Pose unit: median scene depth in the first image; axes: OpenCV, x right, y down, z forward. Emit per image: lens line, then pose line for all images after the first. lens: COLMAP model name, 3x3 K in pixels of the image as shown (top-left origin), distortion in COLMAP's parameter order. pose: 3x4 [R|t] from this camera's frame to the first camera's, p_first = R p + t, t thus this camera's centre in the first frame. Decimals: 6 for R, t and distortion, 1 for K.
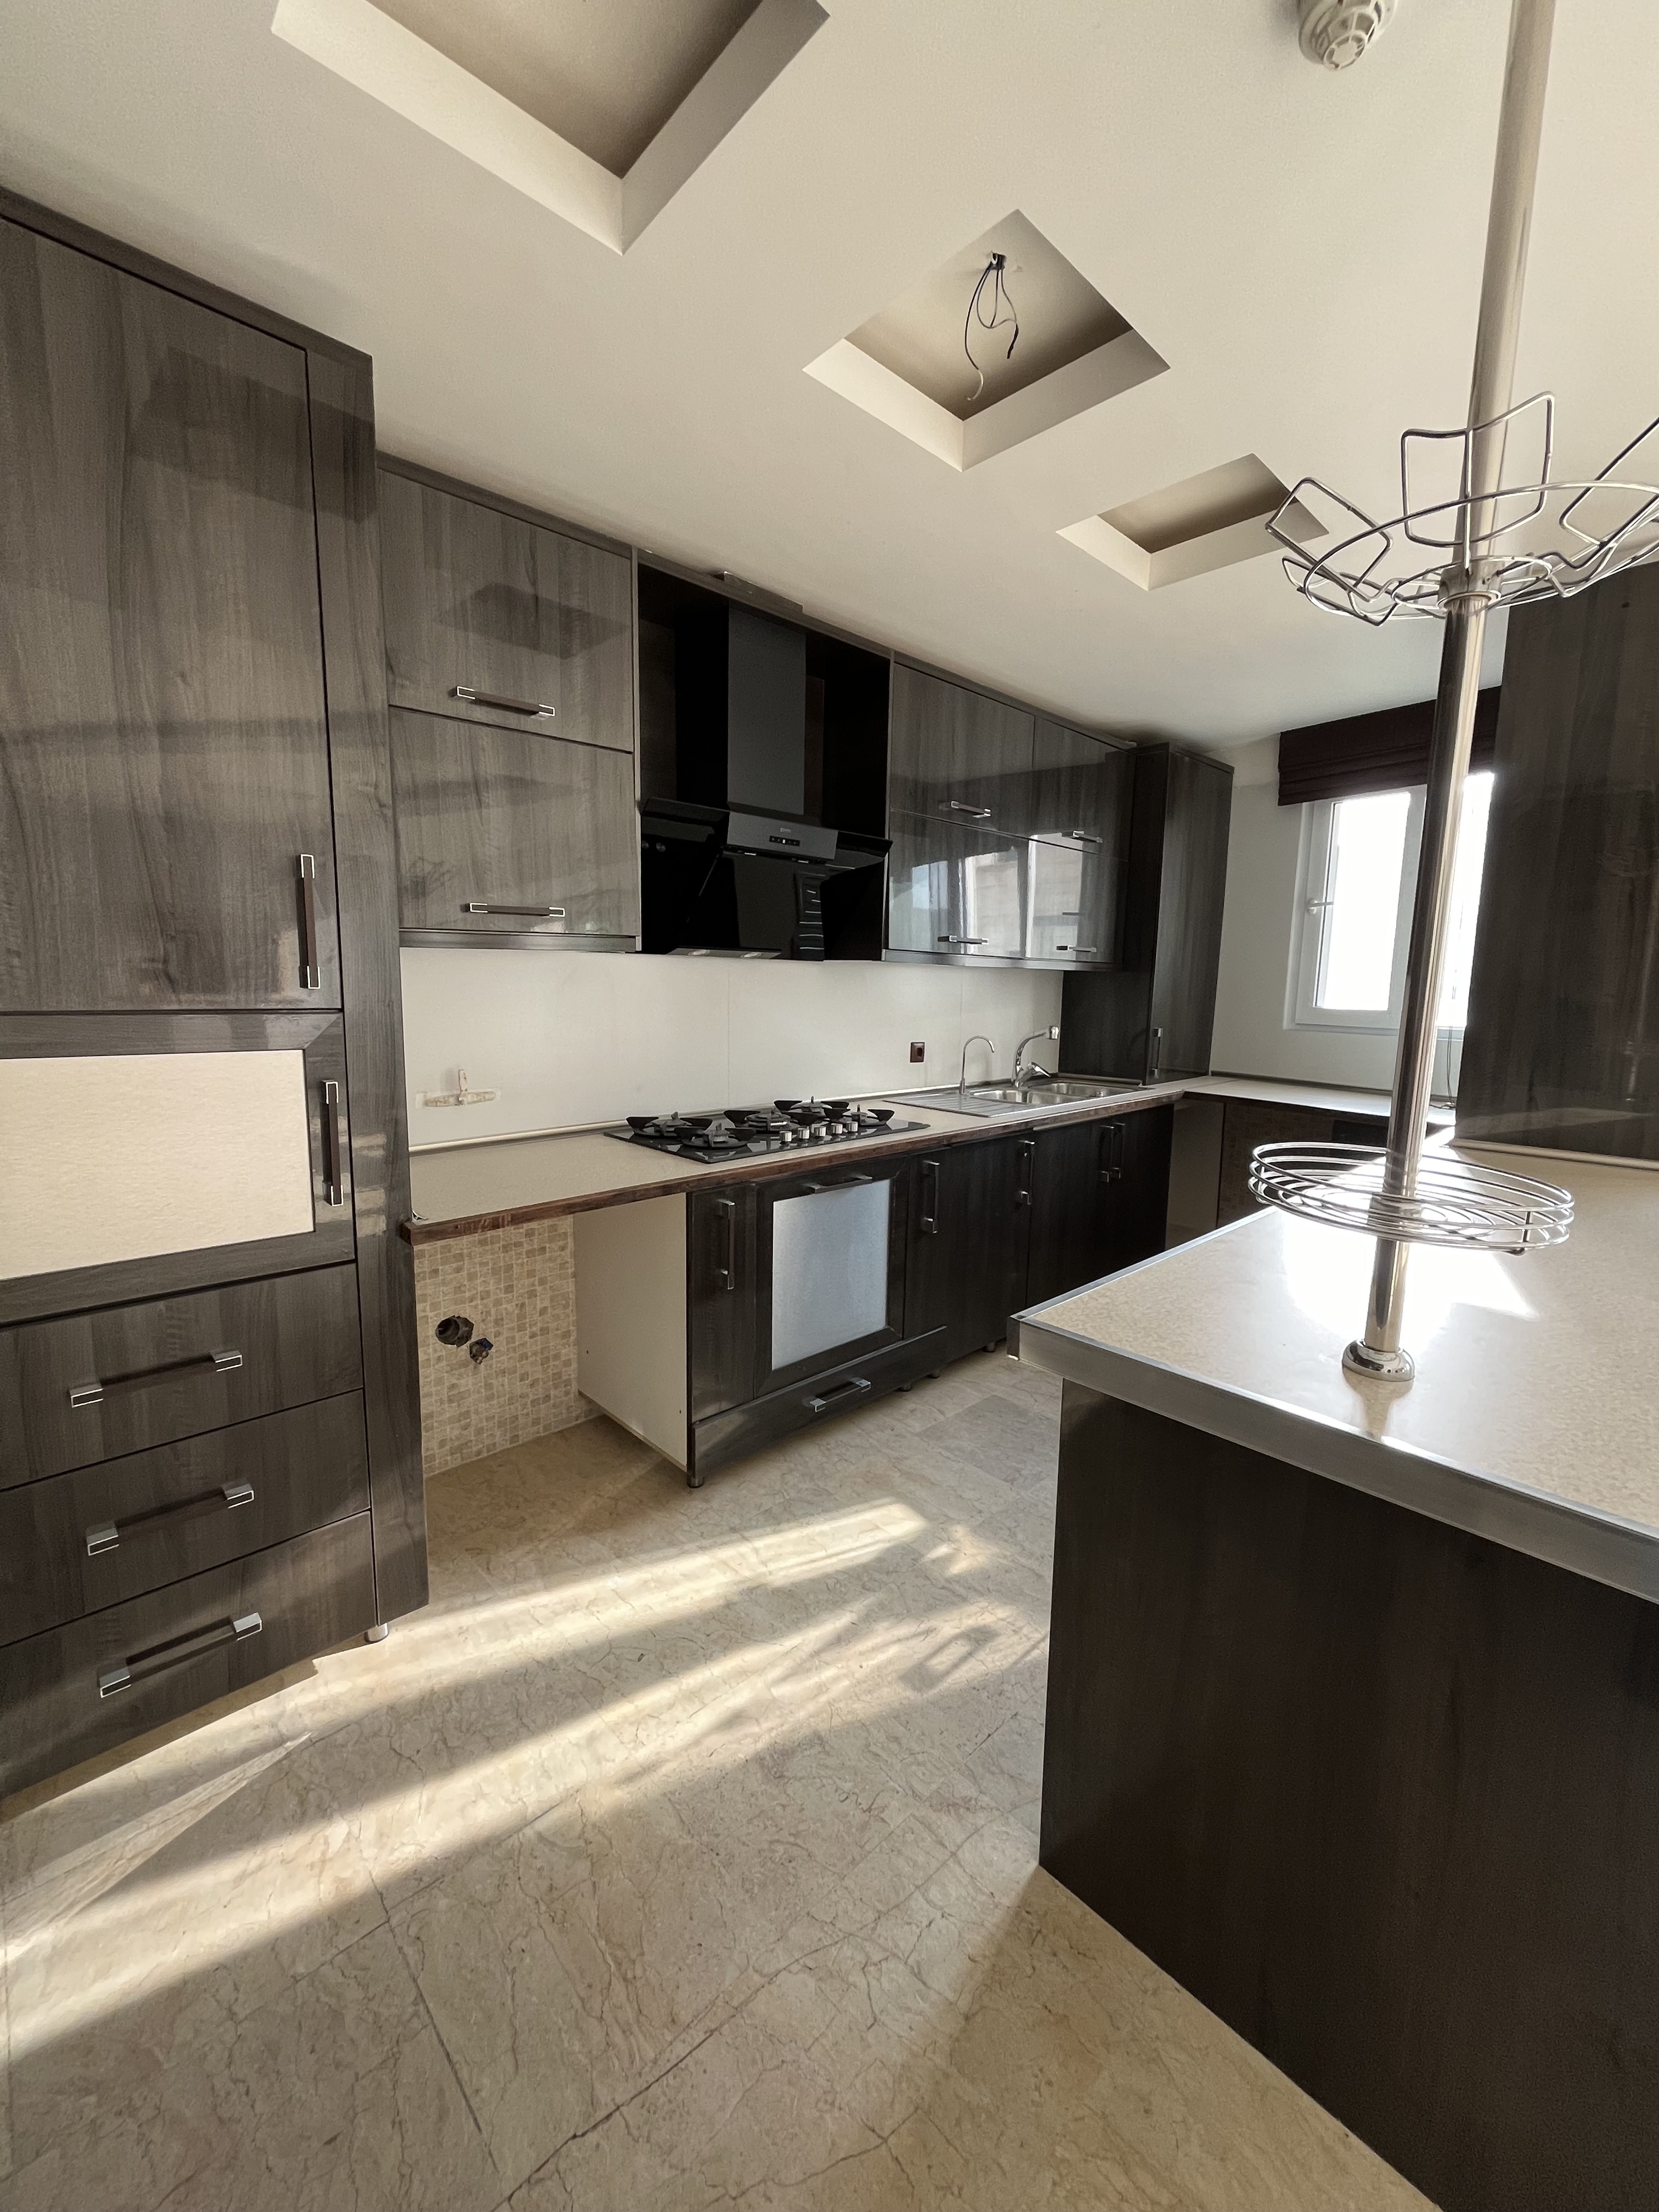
lens RADIAL K [[878.0, 0, 832.6], [0, 878.0, 1095.4], [0, 0, 1]] dist [-0.000338, 0.000067]
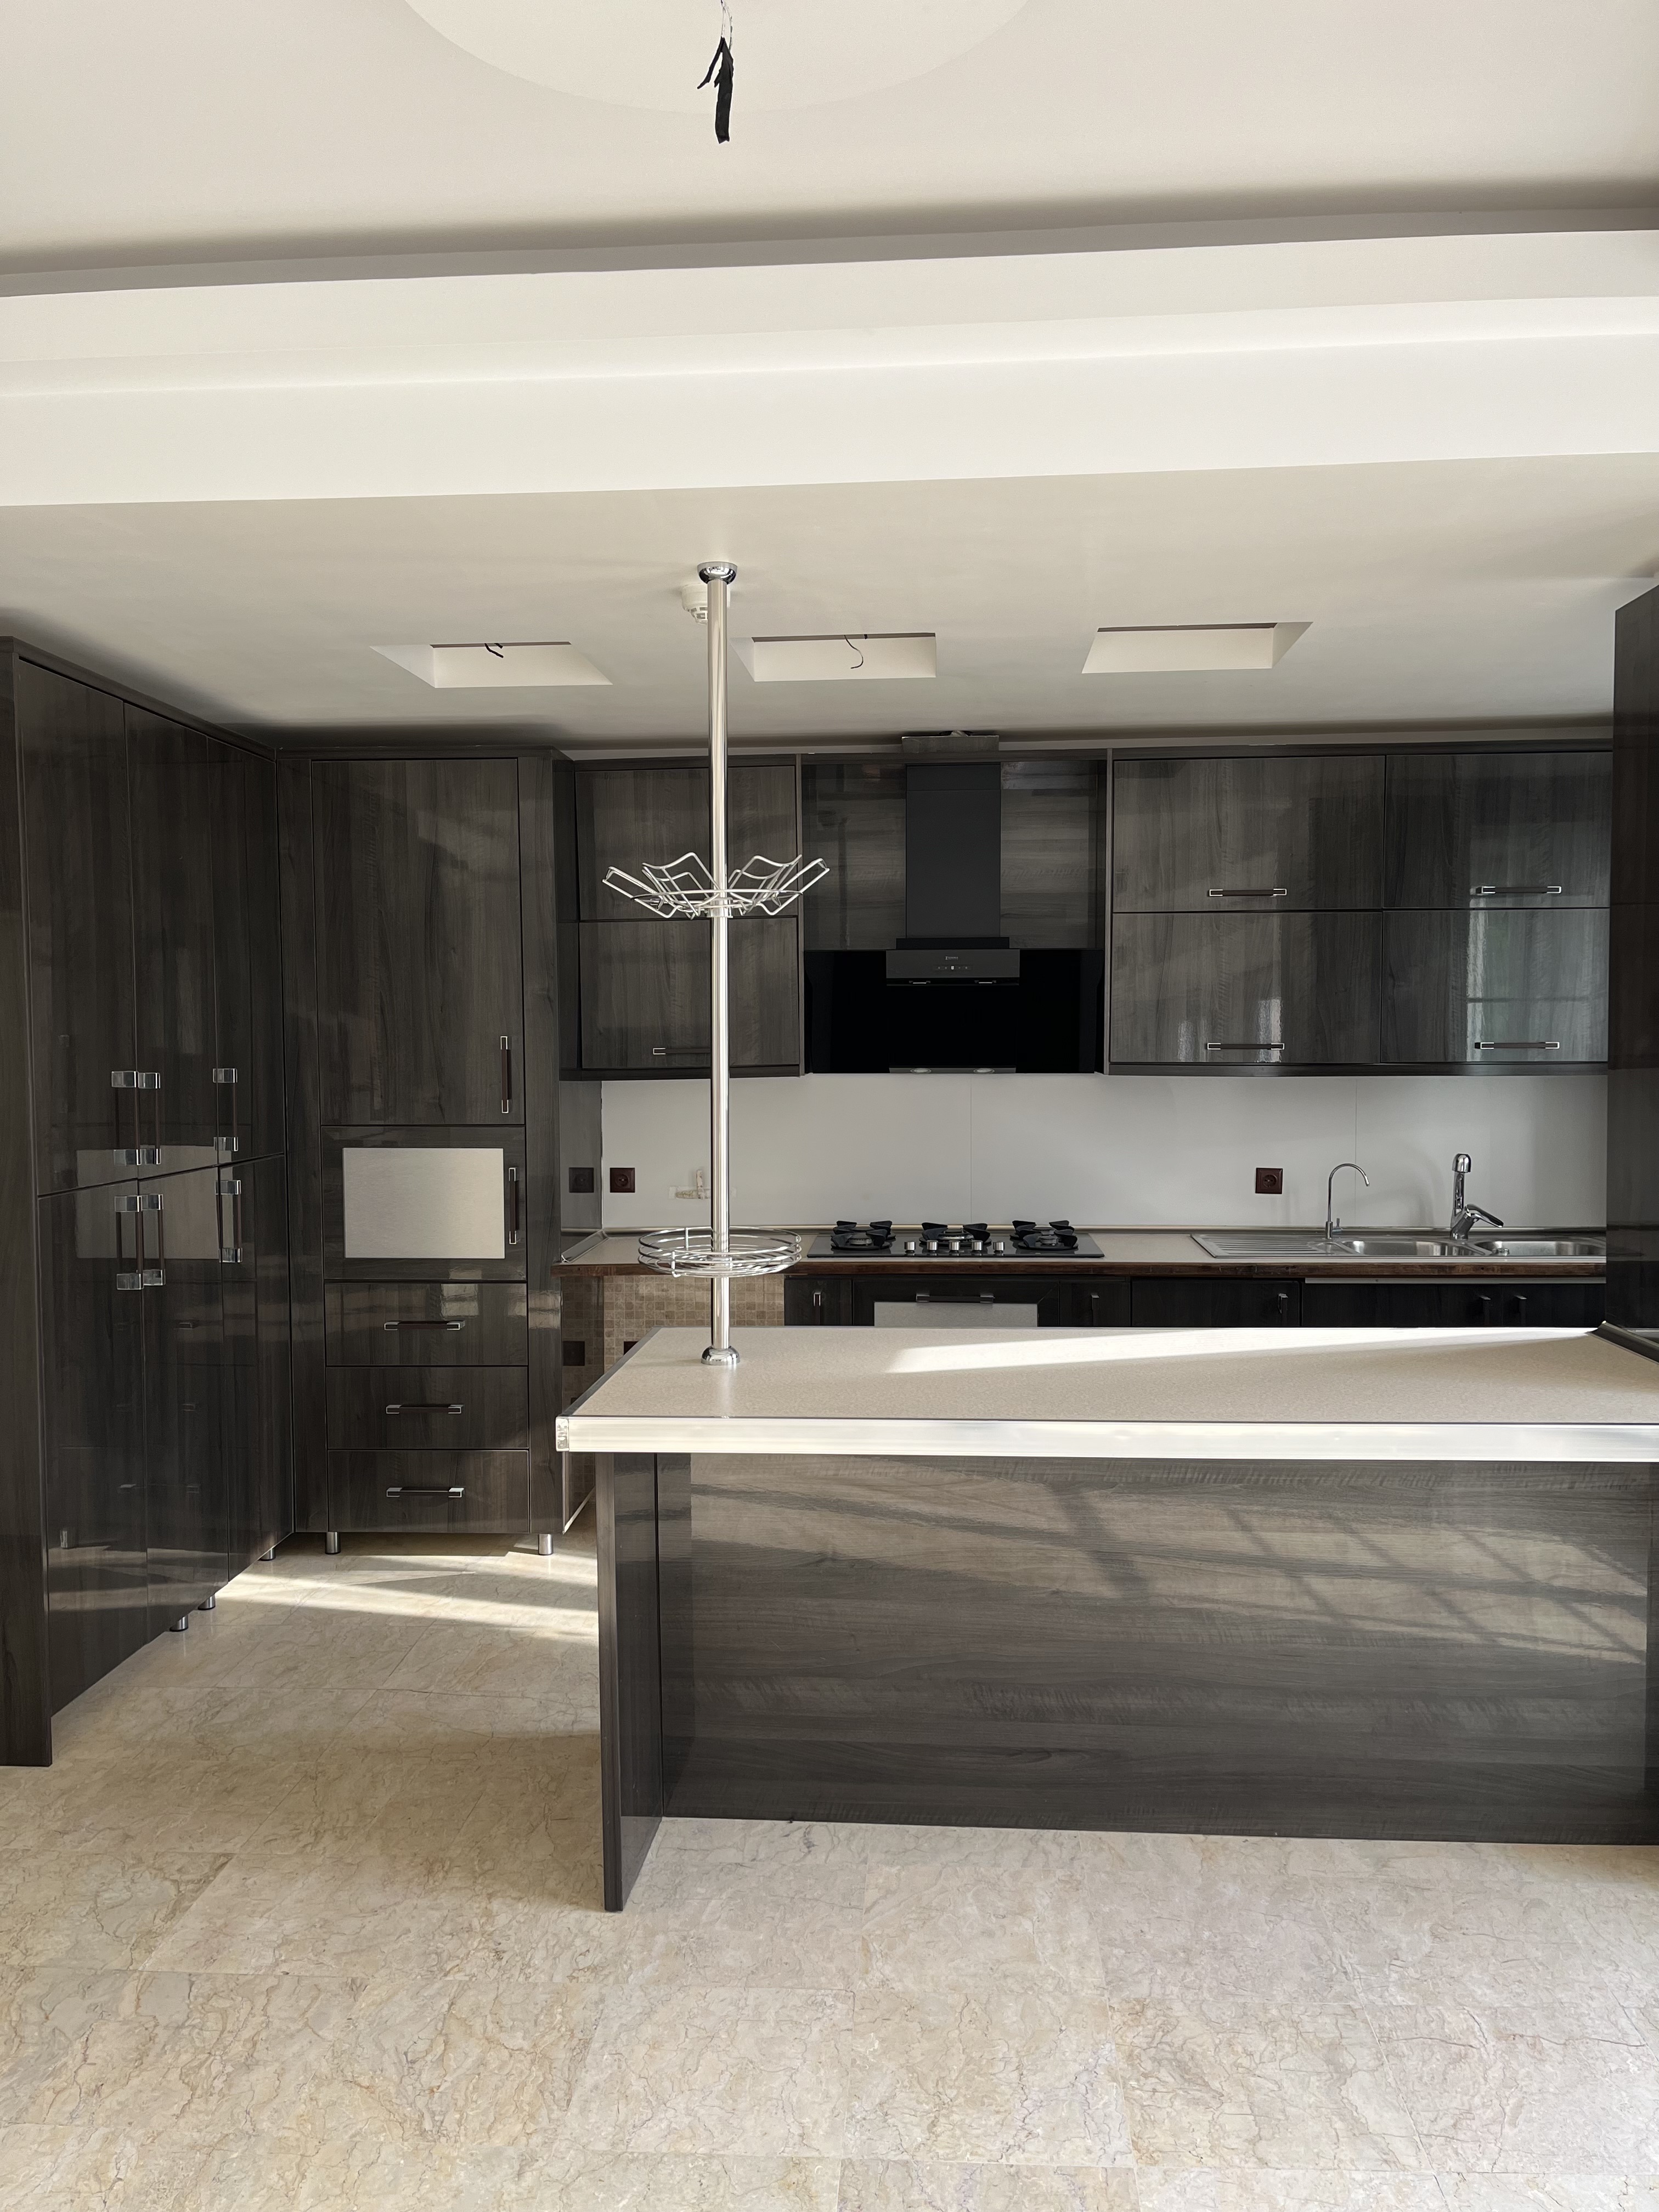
lens RADIAL K [[1654.2, 0, 829.5], [0, 1654.2, 1106.0], [0, 0, 1]] dist [0.074854, 0.002018]
pose [[0.672641, 0.009066, -0.739914, 2.149589], [-0.077918, 0.995234, -0.058639, 0.005790], [0.735856, 0.097095, 0.670141, -0.671464]]
